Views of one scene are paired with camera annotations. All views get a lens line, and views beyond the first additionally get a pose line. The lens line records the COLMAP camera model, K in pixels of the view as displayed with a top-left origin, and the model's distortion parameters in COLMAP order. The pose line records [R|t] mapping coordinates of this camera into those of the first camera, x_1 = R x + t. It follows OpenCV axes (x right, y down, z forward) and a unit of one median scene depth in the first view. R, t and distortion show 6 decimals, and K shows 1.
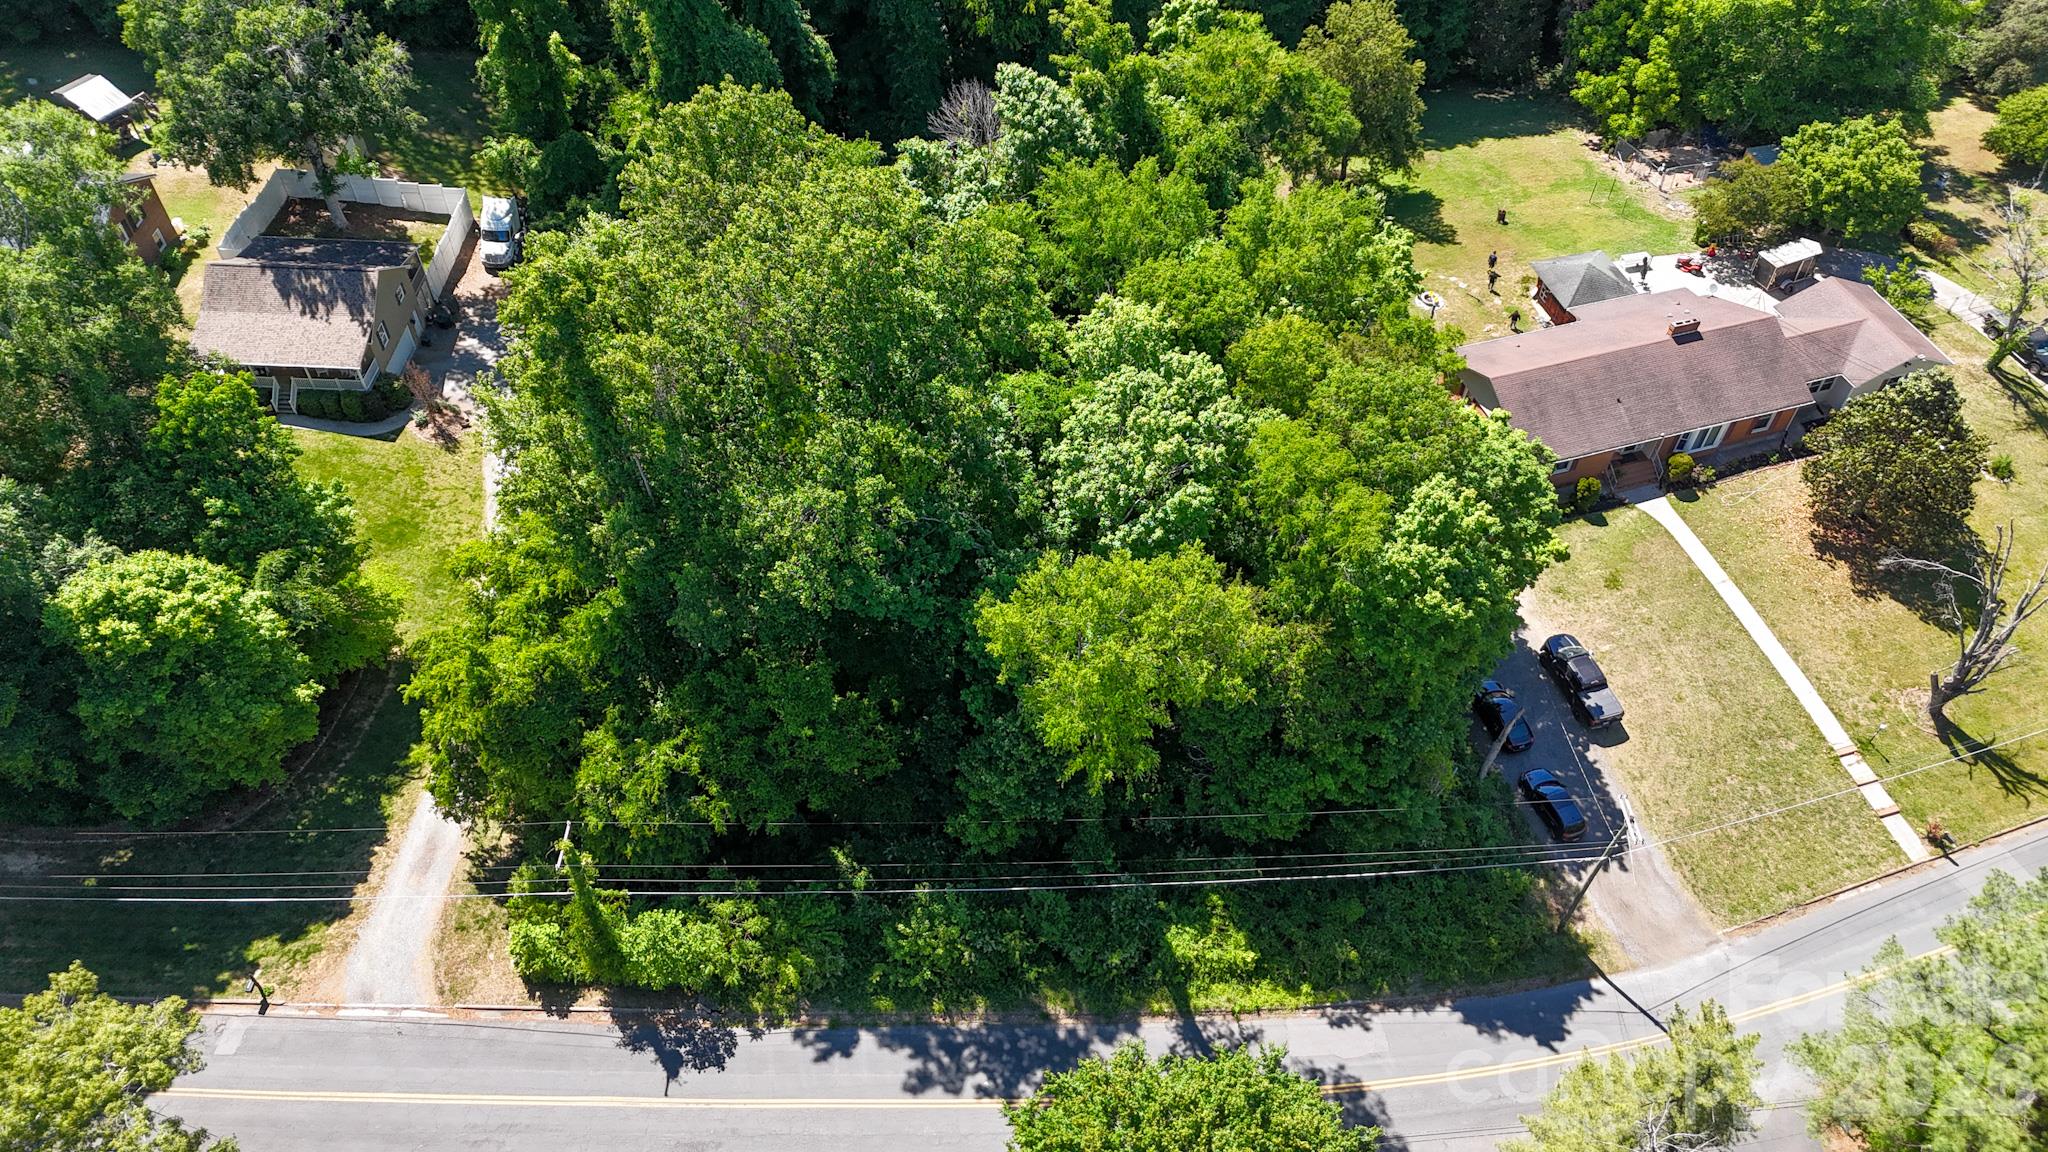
lens RADIAL K [[1487.4, 0, 1008.8], [0, 1487.4, 568.0], [0, 0, 1]] dist [0.072237, -0.070017]
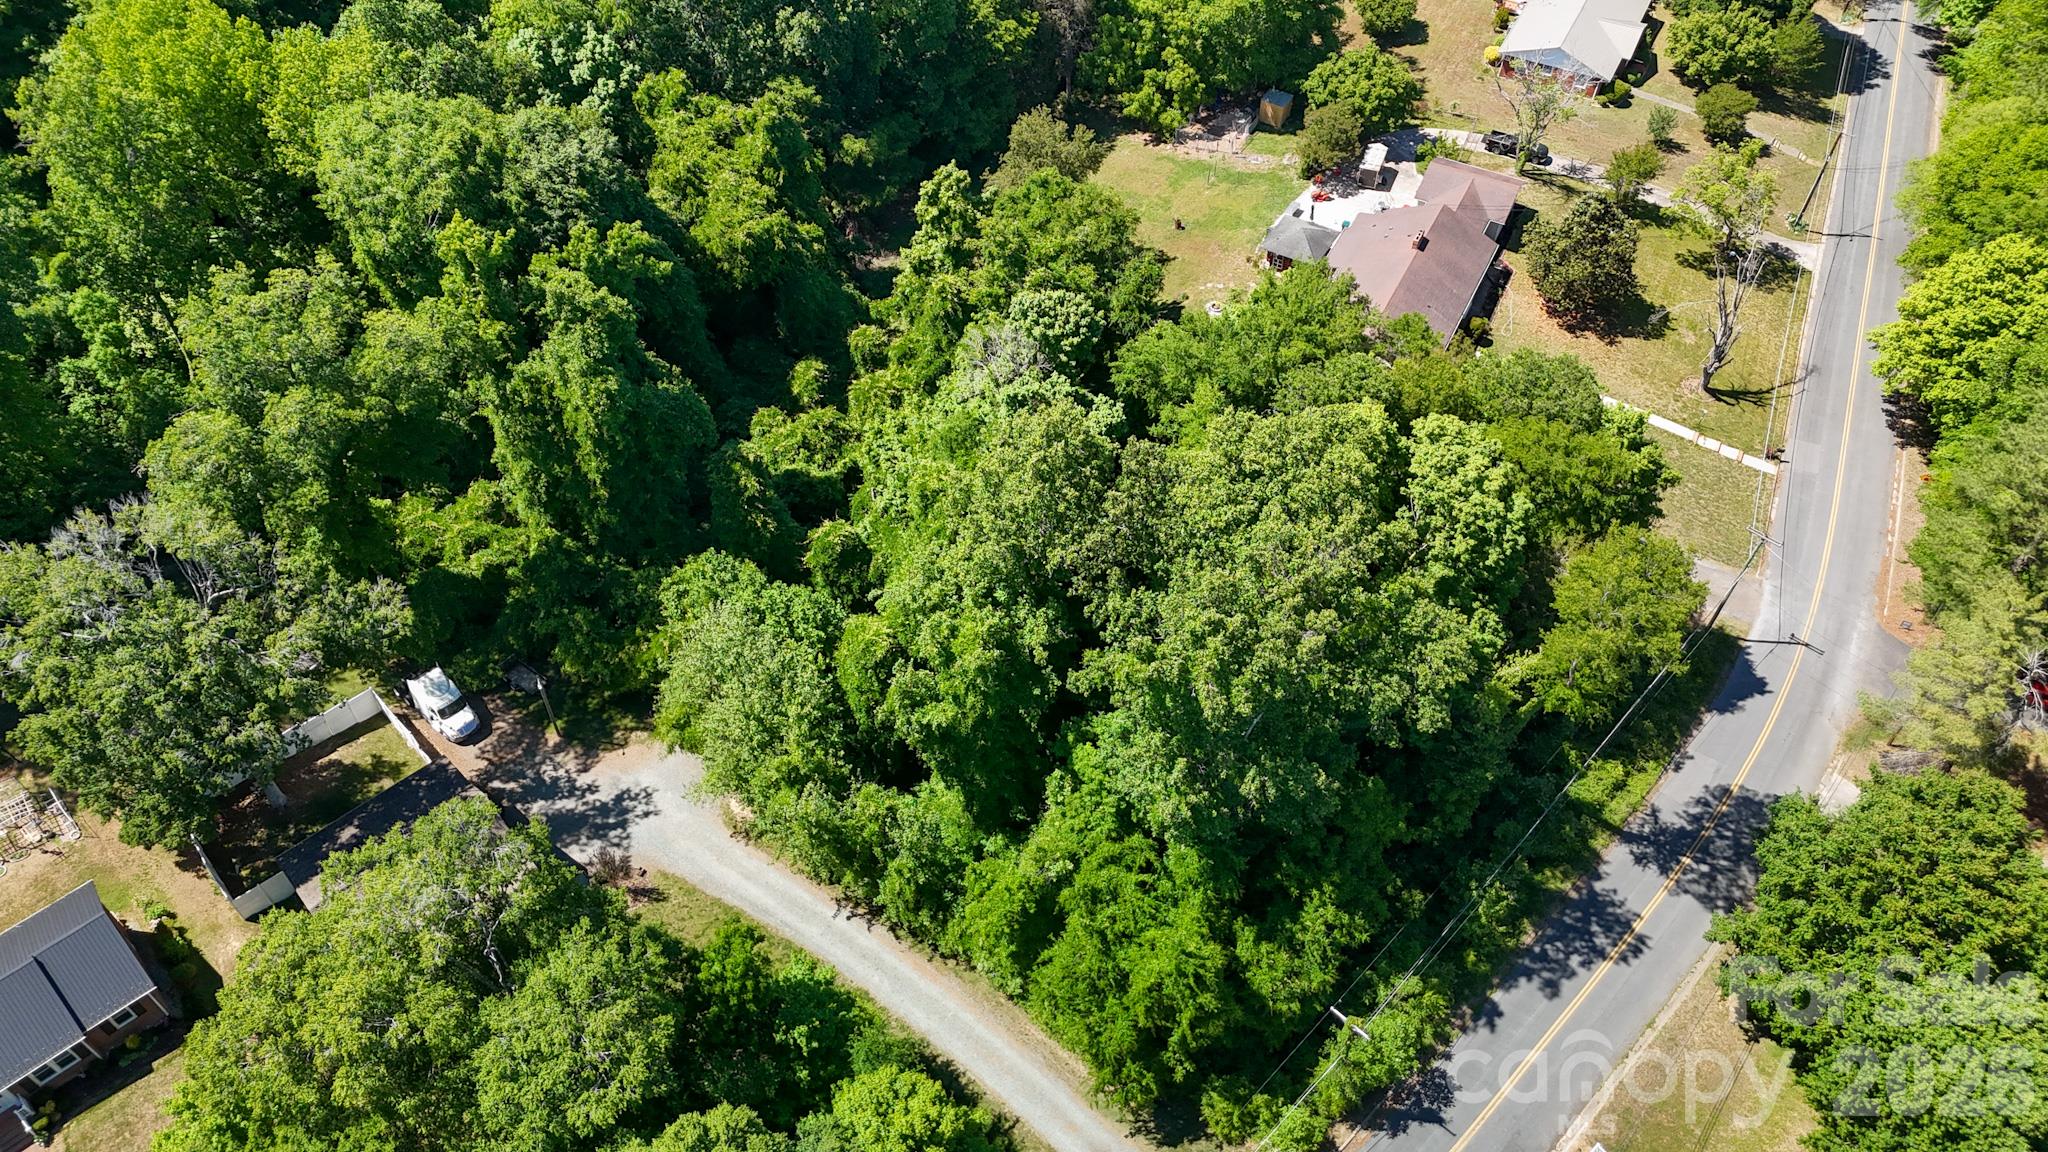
lens RADIAL K [[1506.7, 0, 1008.9], [0, 1506.7, 575.3], [0, 0, 1]] dist [0.024952, -0.002623]
pose [[0.705492, -0.537701, 0.461691, -0.715875], [0.530047, 0.832754, 0.159910, -0.376547], [-0.470459, 0.131902, 0.872508, 0.018967]]
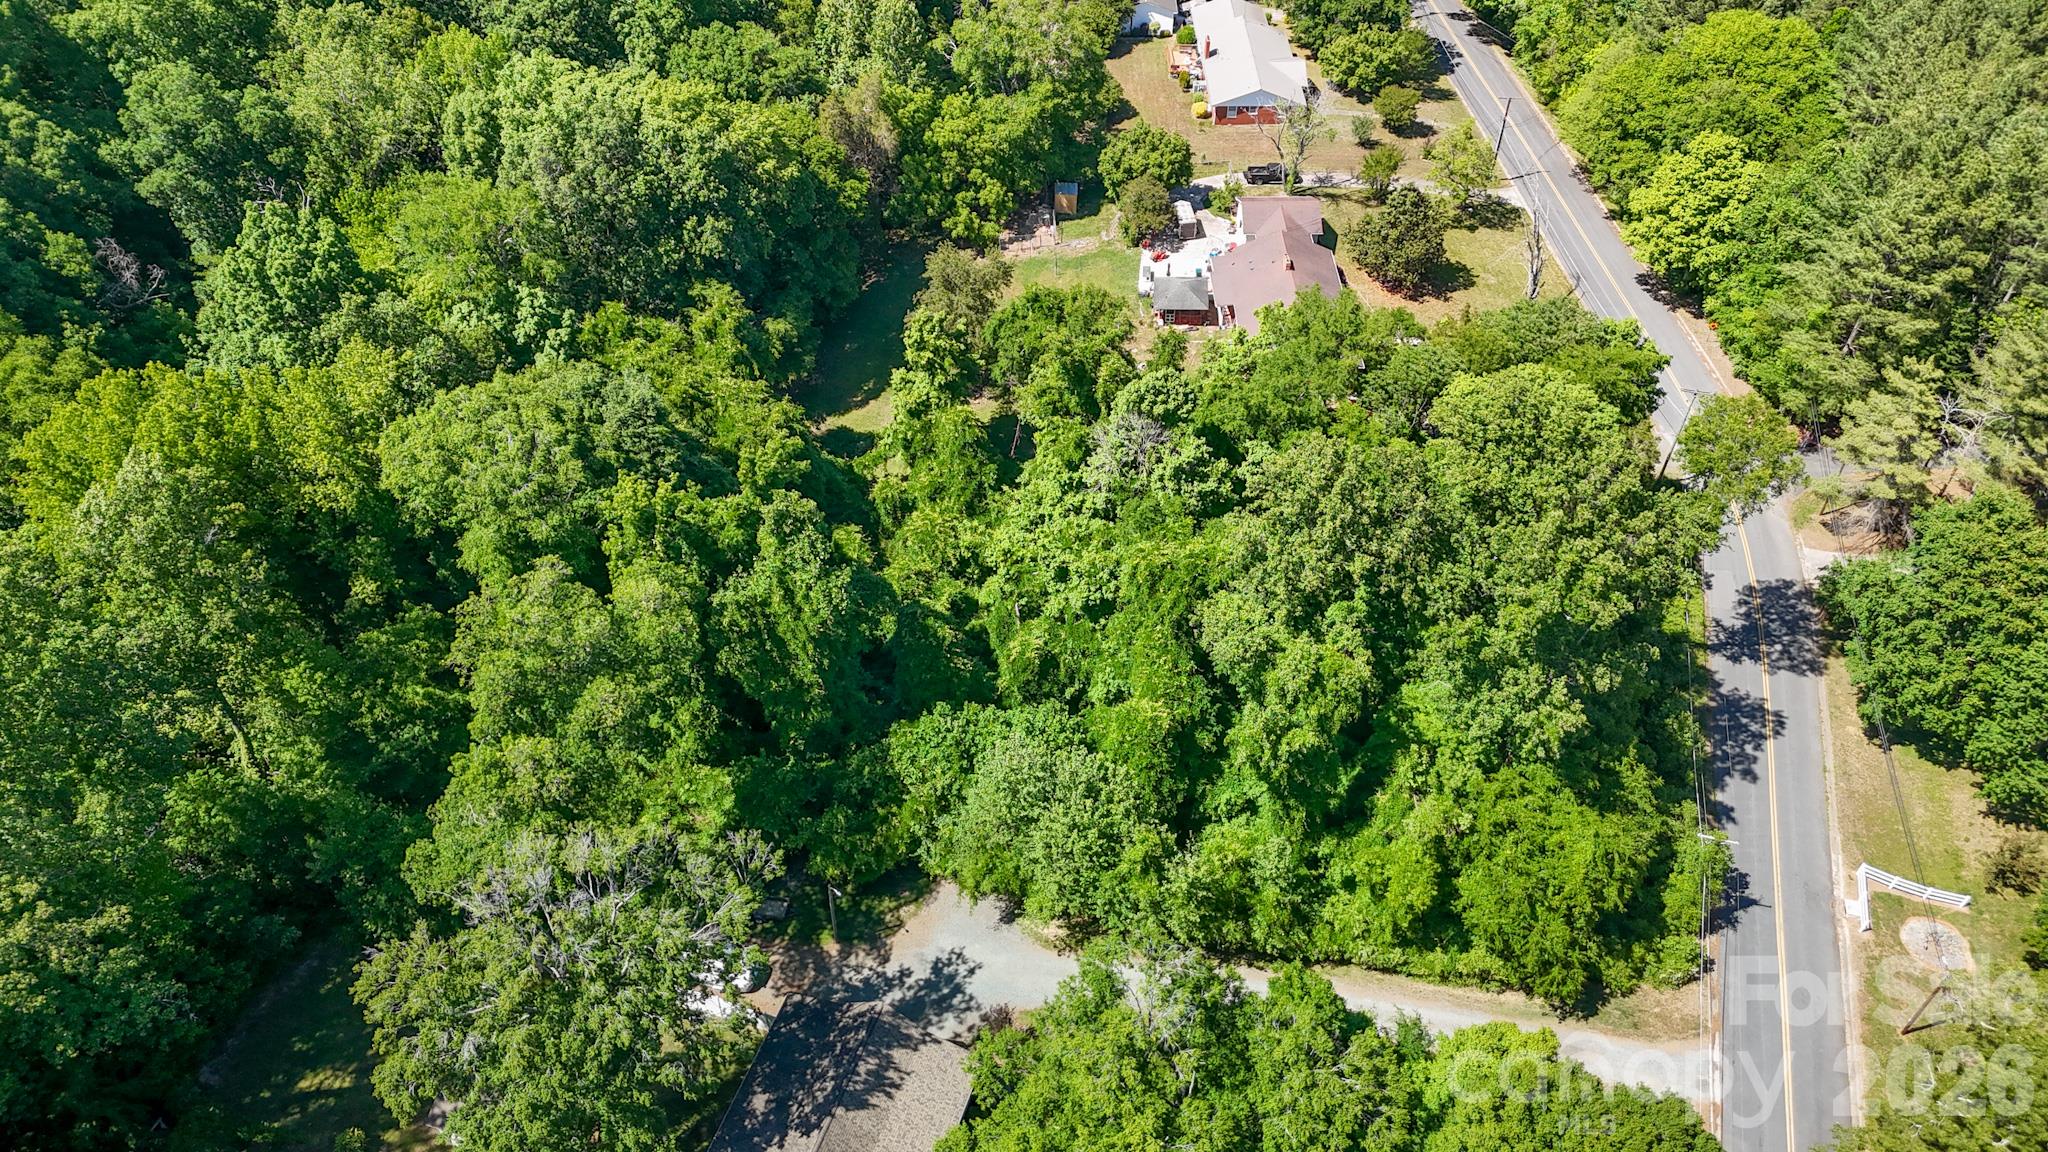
lens RADIAL K [[1487.4, 0, 1008.8], [0, 1487.4, 568.0], [0, 0, 1]] dist [0.072237, -0.070017]
pose [[0.290963, -0.675258, 0.677766, -1.096651], [0.717939, 0.622351, 0.311838, -0.778475], [-0.632379, 0.395862, 0.665875, 0.296174]]
